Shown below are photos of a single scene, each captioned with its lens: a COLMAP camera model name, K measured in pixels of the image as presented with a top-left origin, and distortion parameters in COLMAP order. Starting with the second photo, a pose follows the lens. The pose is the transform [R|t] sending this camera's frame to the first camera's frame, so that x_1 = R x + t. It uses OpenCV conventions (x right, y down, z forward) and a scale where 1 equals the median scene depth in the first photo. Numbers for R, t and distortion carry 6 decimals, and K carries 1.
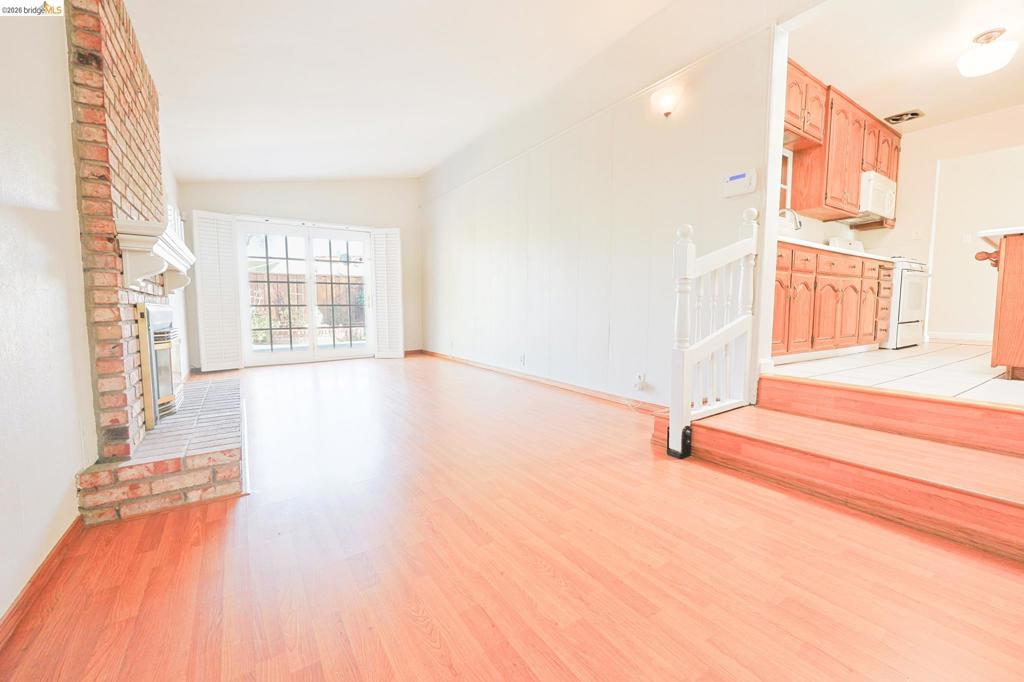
lens RADIAL K [[425.0, 0, 486.2], [0, 425.0, 344.7], [0, 0, 1]] dist [-0.012891, 0.000534]
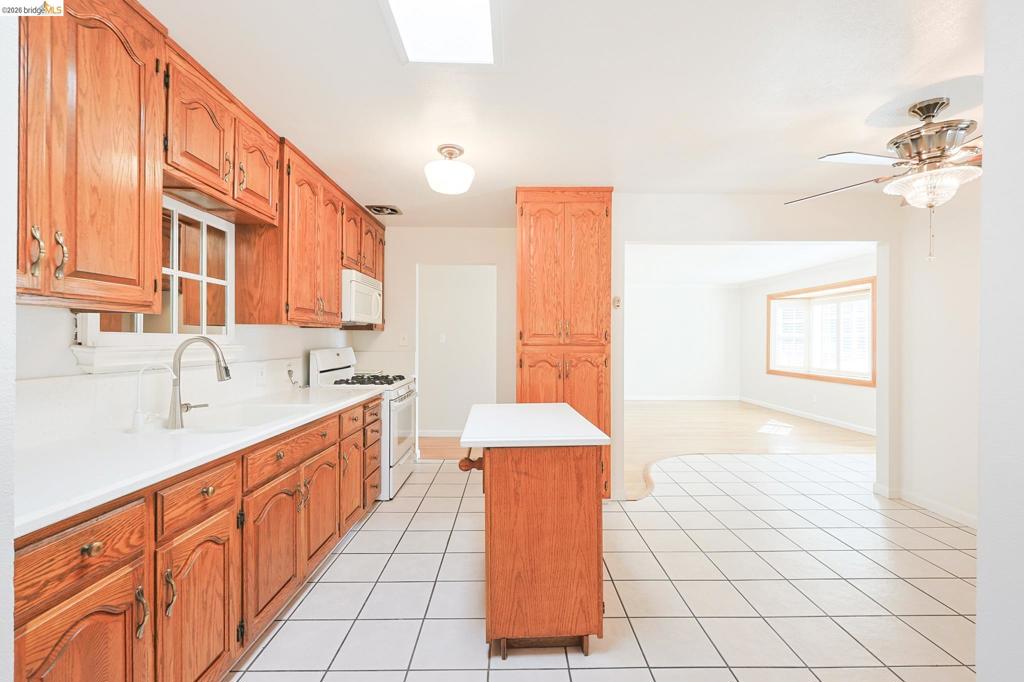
lens RADIAL K [[430.1, 0, 532.3], [0, 430.1, 336.1], [0, 0, 1]] dist [-0.002966, -0.000356]
pose [[0.491733, -0.004327, 0.870735, 0.402151], [0.068513, 0.997080, -0.033736, -0.248773], [-0.868046, 0.076246, 0.490594, 0.346012]]
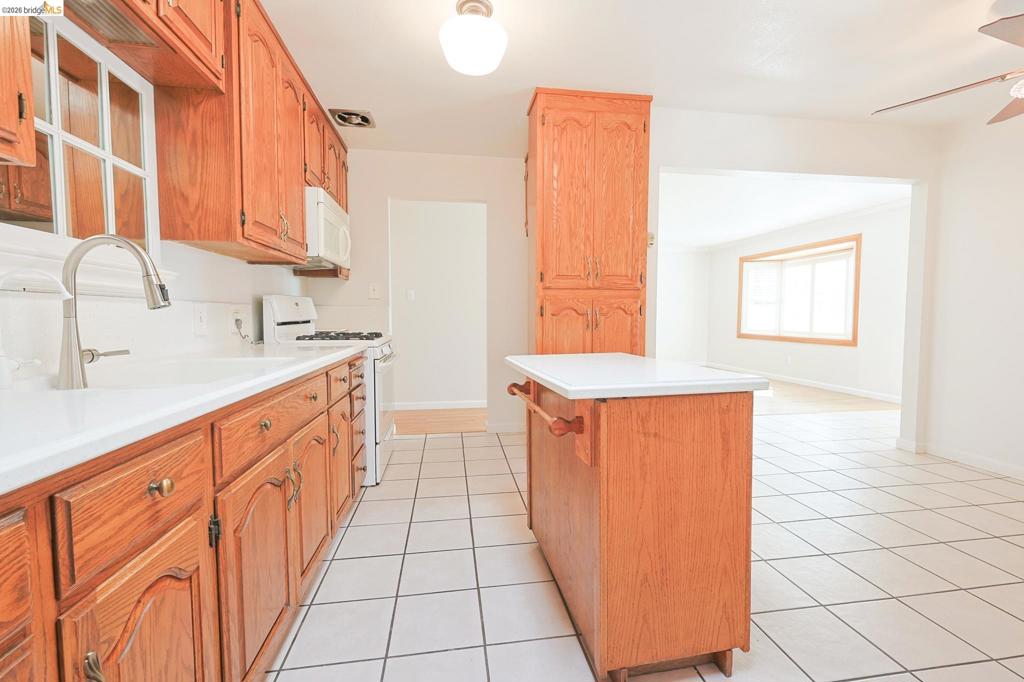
lens RADIAL K [[430.1, 0, 521.1], [0, 430.1, 337.3], [0, 0, 1]] dist [-0.002966, -0.000356]
pose [[0.365460, -0.054547, 0.929228, 0.467095], [0.075345, 0.996739, 0.028878, -0.209250], [-0.927773, 0.059459, 0.368378, 0.546724]]
